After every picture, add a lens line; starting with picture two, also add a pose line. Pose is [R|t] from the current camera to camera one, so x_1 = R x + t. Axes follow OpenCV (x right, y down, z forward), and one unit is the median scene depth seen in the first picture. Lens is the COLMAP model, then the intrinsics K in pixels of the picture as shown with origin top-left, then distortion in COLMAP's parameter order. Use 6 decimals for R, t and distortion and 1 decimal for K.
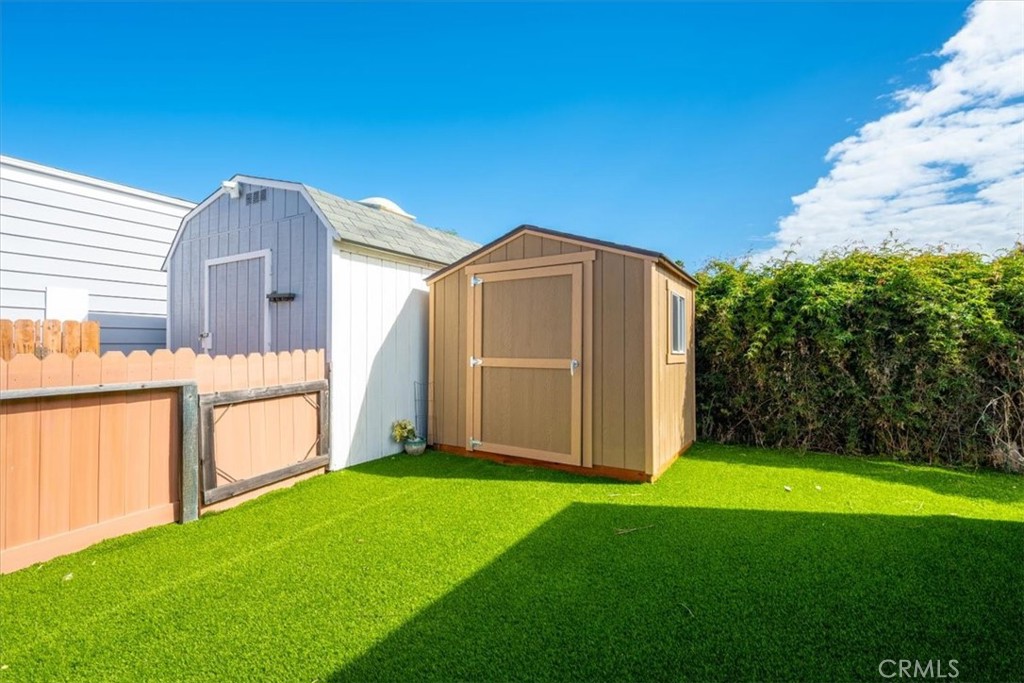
lens RADIAL K [[458.1, 0, 514.0], [0, 458.1, 344.1], [0, 0, 1]] dist [-0.000057, 0.000501]
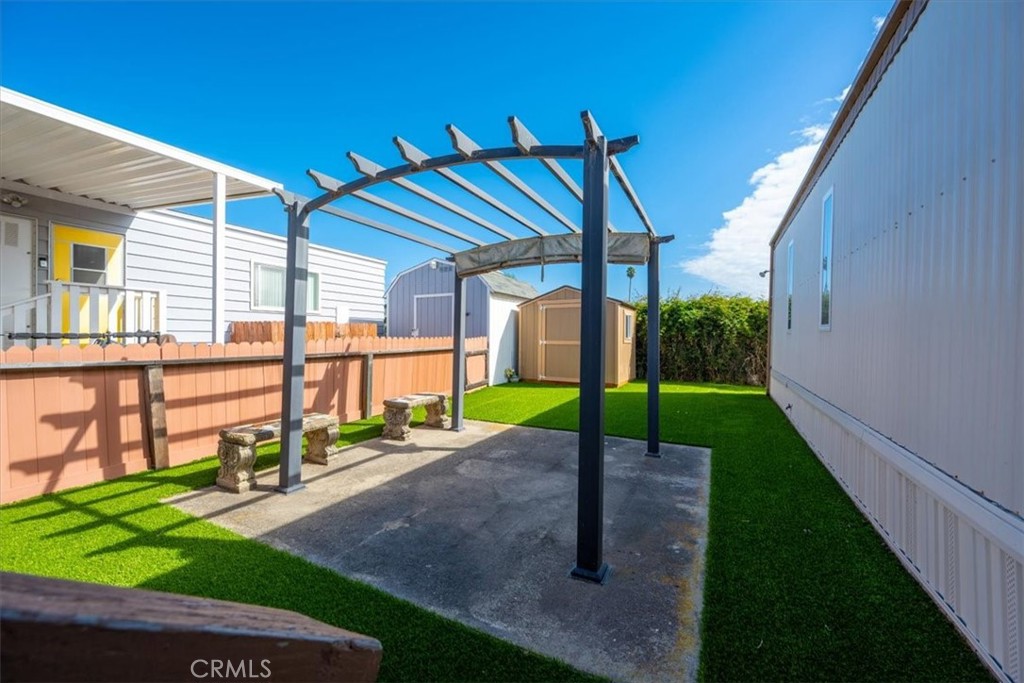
lens RADIAL K [[402.4, 0, 511.1], [0, 402.4, 336.2], [0, 0, 1]] dist [-0.007307, -0.000759]
pose [[0.998171, 0.006306, 0.060126, -0.360753], [-0.006431, 0.999978, 0.001891, 0.005425], [-0.060112, -0.002274, 0.998189, -1.010231]]
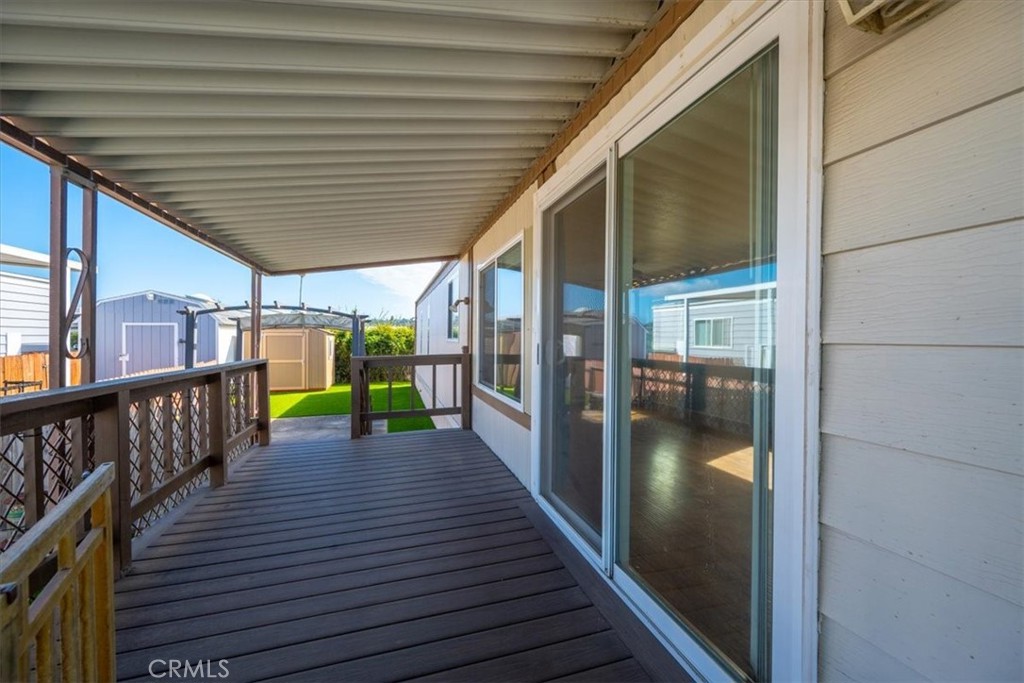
lens RADIAL K [[402.4, 0, 515.5], [0, 402.4, 338.5], [0, 0, 1]] dist [-0.007307, -0.000759]
pose [[0.663462, -0.002352, 0.748206, -0.949126], [-0.002169, 0.999985, 0.005067, -0.128866], [-0.748207, -0.004984, 0.663447, -1.977356]]
